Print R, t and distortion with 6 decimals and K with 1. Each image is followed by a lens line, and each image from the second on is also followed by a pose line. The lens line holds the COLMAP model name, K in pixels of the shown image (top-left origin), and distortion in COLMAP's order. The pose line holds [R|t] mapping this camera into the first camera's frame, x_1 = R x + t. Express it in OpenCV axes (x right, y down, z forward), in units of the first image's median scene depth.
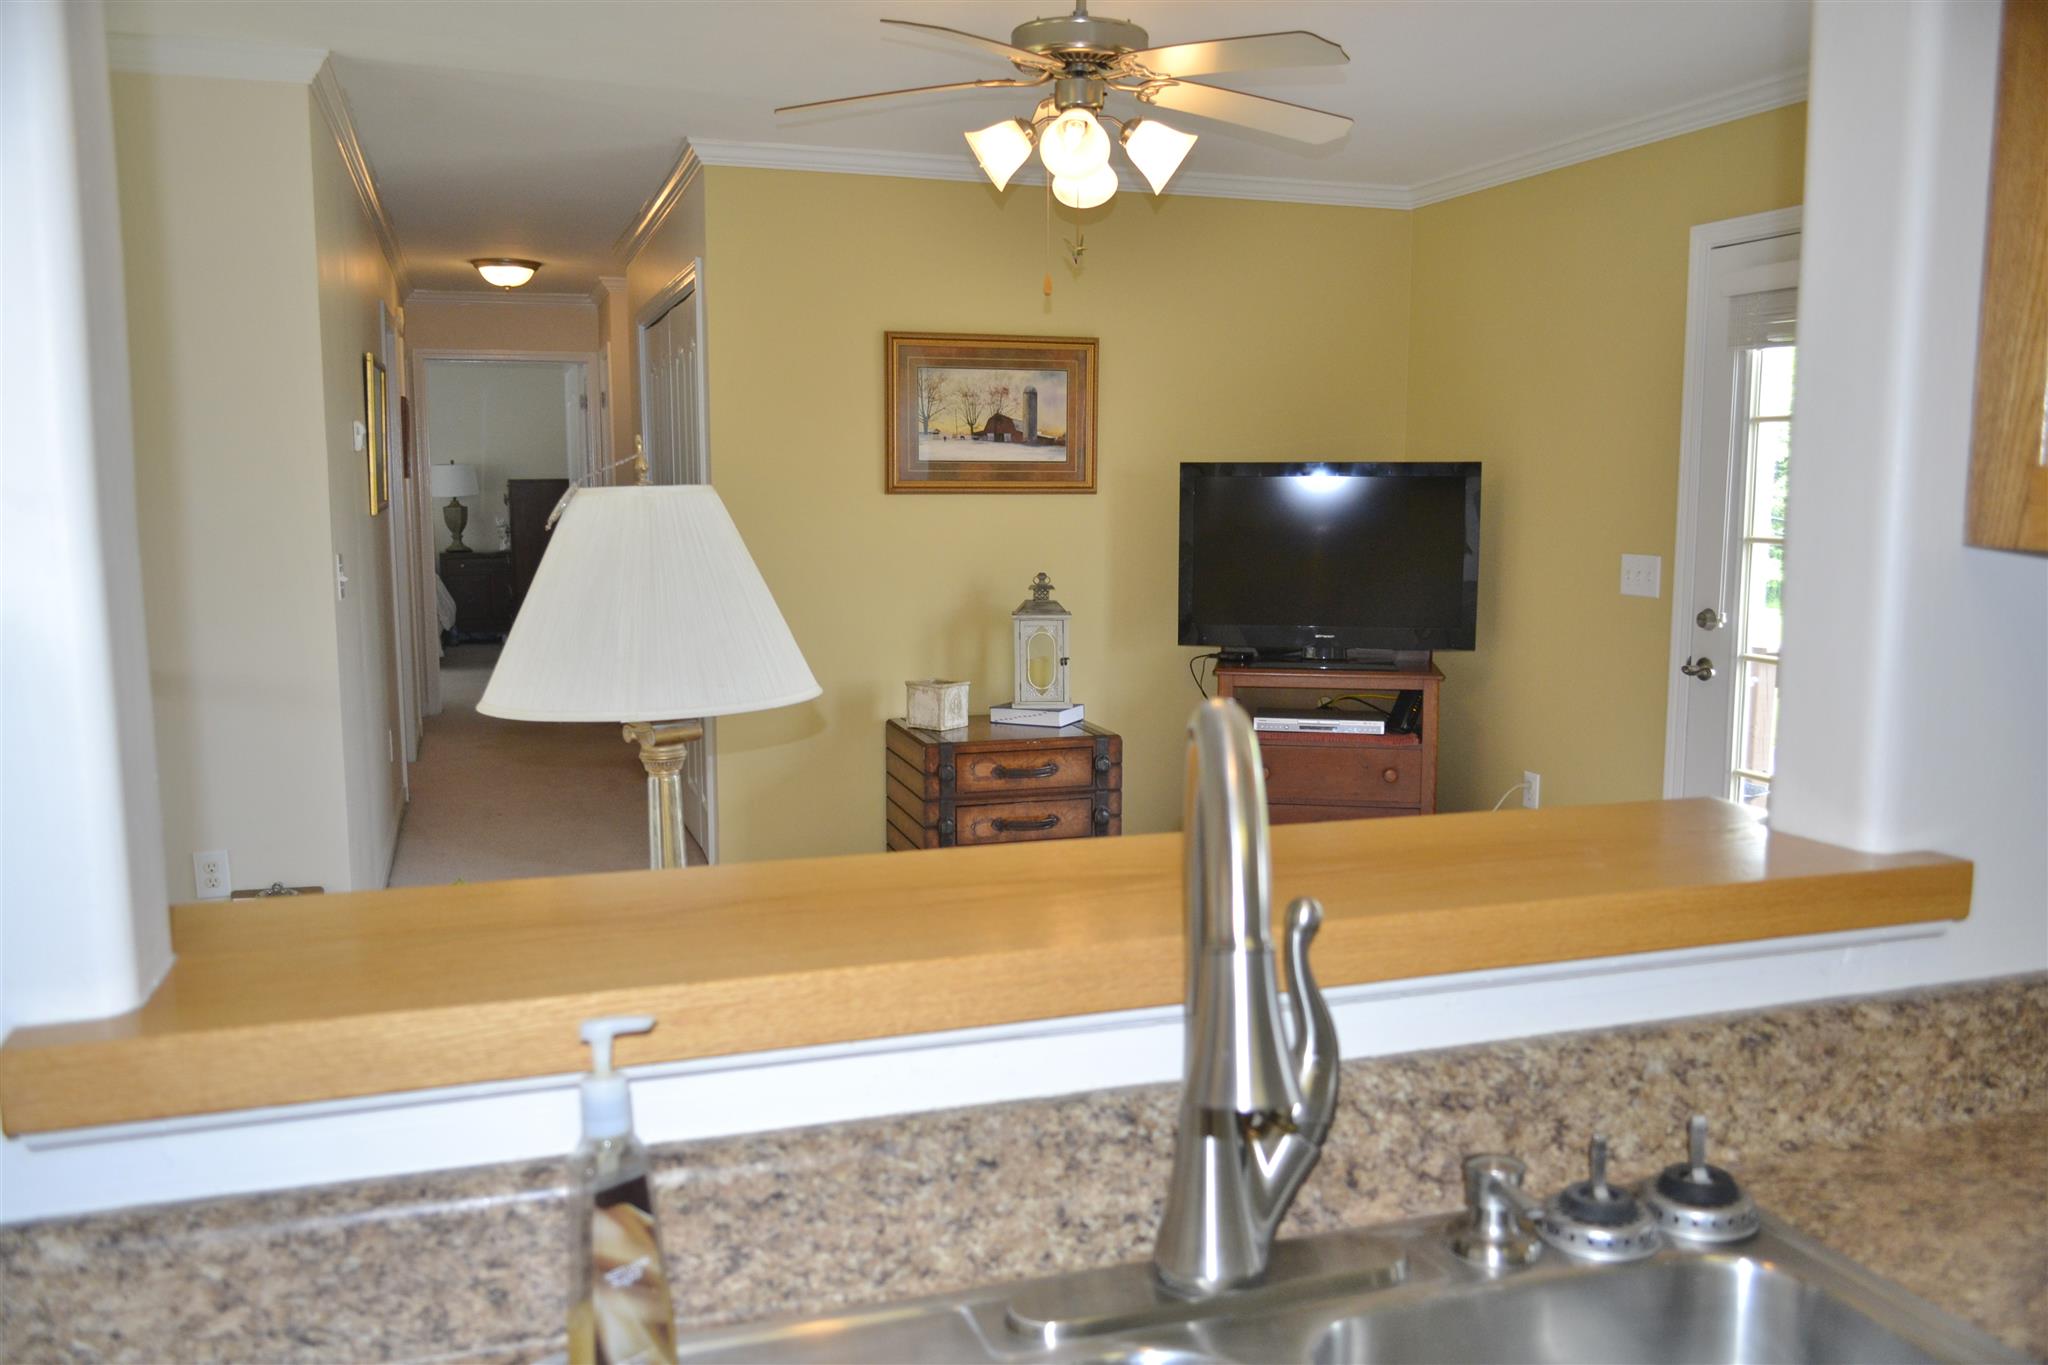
lens RADIAL K [[1613.5, 0, 1017.9], [0, 1613.5, 700.3], [0, 0, 1]] dist [-0.015420, 0.003474]
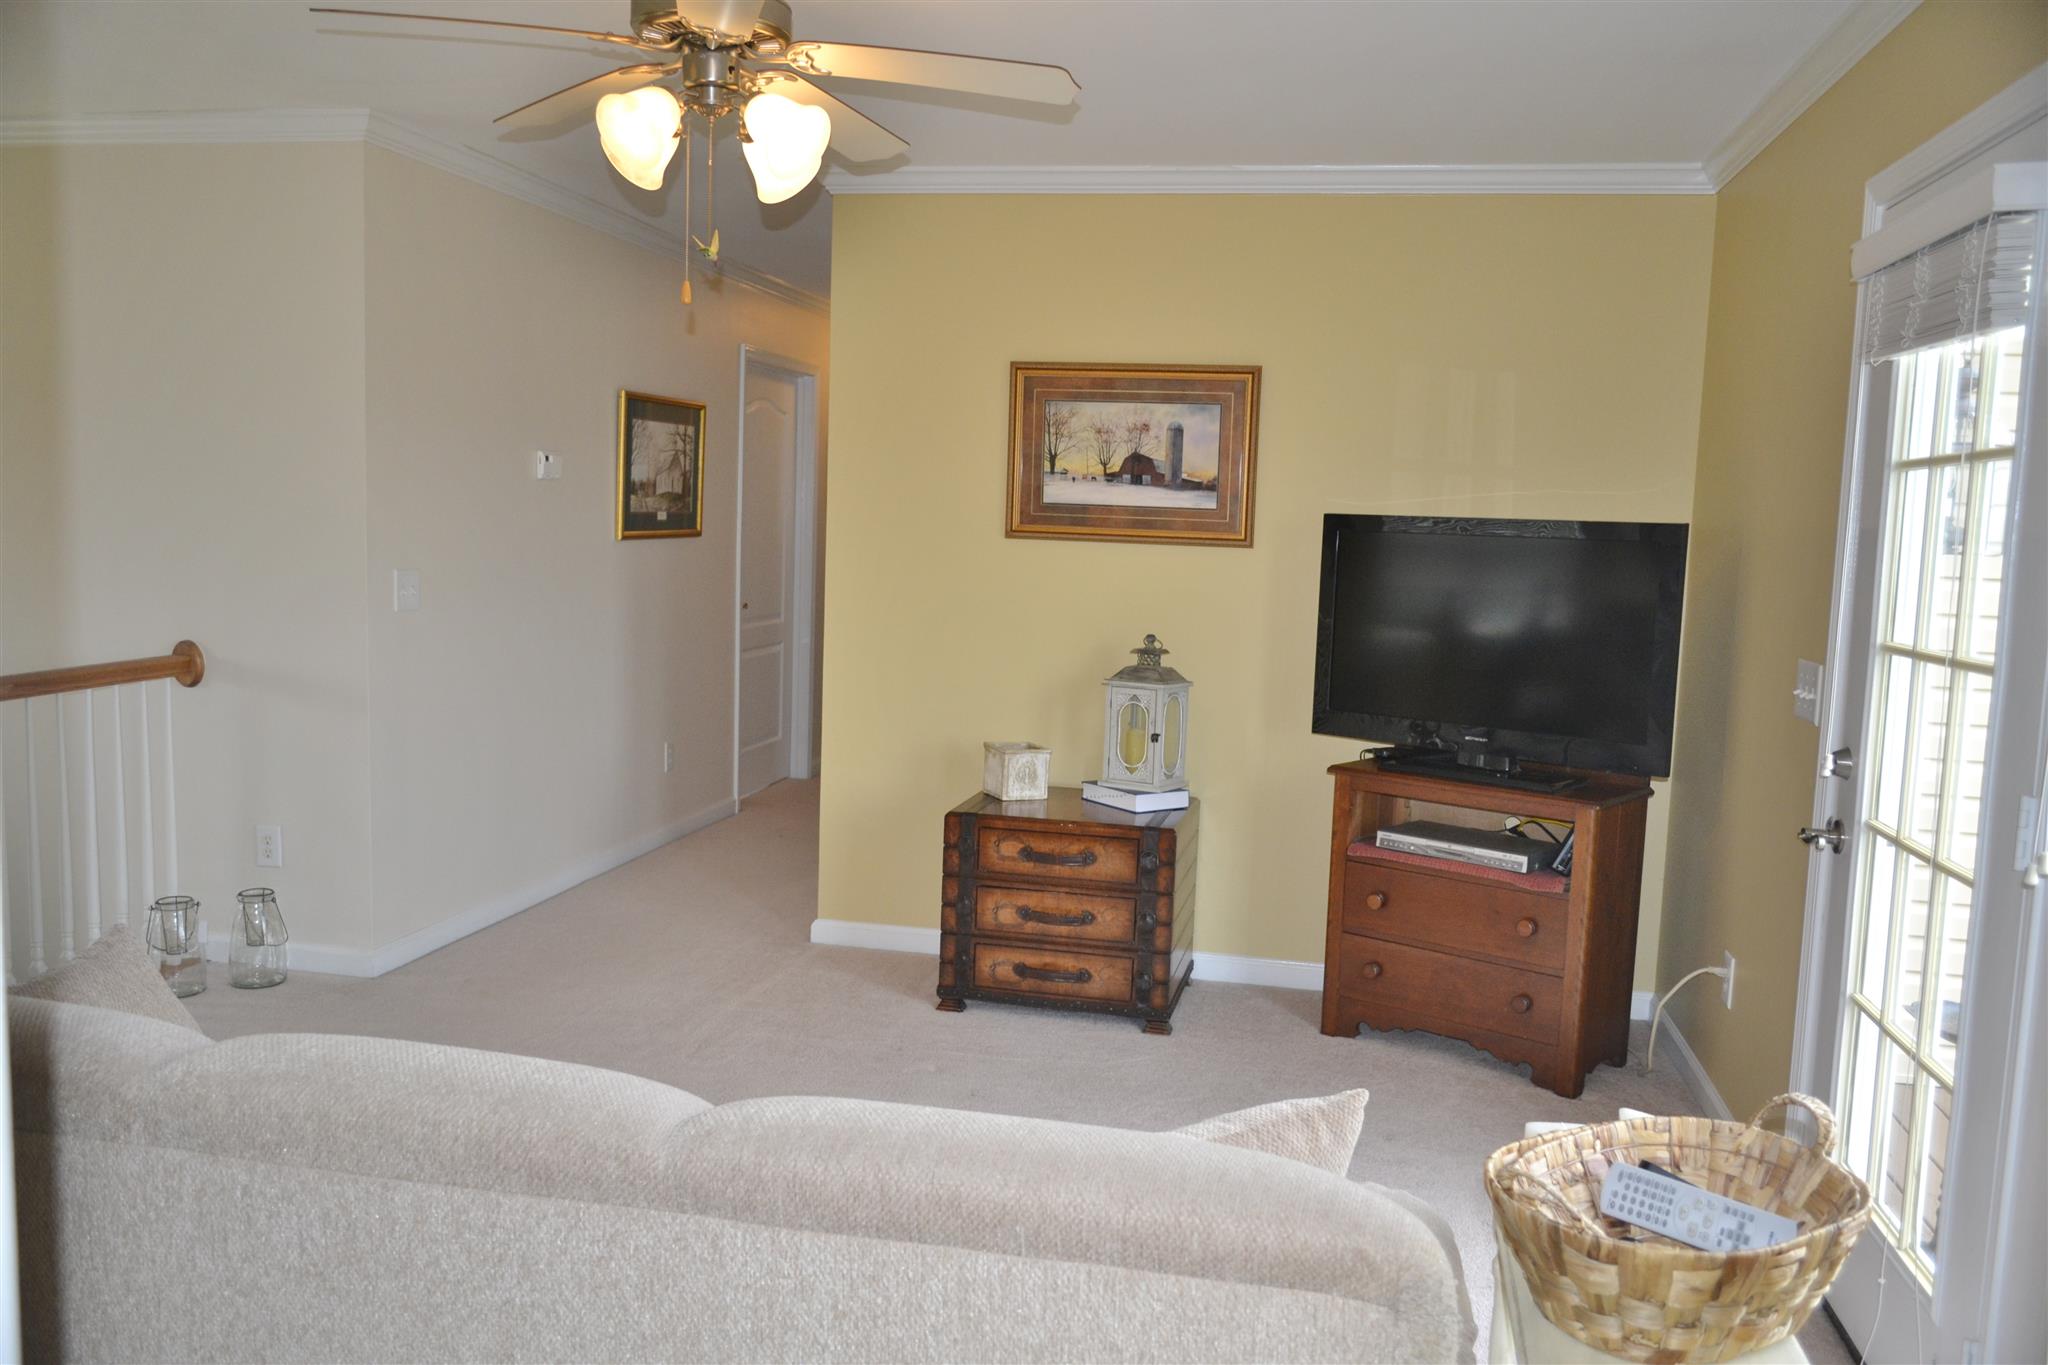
lens RADIAL K [[1613.5, 0, 1025.6], [0, 1613.5, 683.9], [0, 0, 1]] dist [-0.015420, 0.003474]
pose [[0.868436, 0.080872, -0.489162, 0.379639], [-0.103571, 0.994432, -0.019468, -0.028254], [0.484864, 0.067569, 0.871976, 0.208560]]
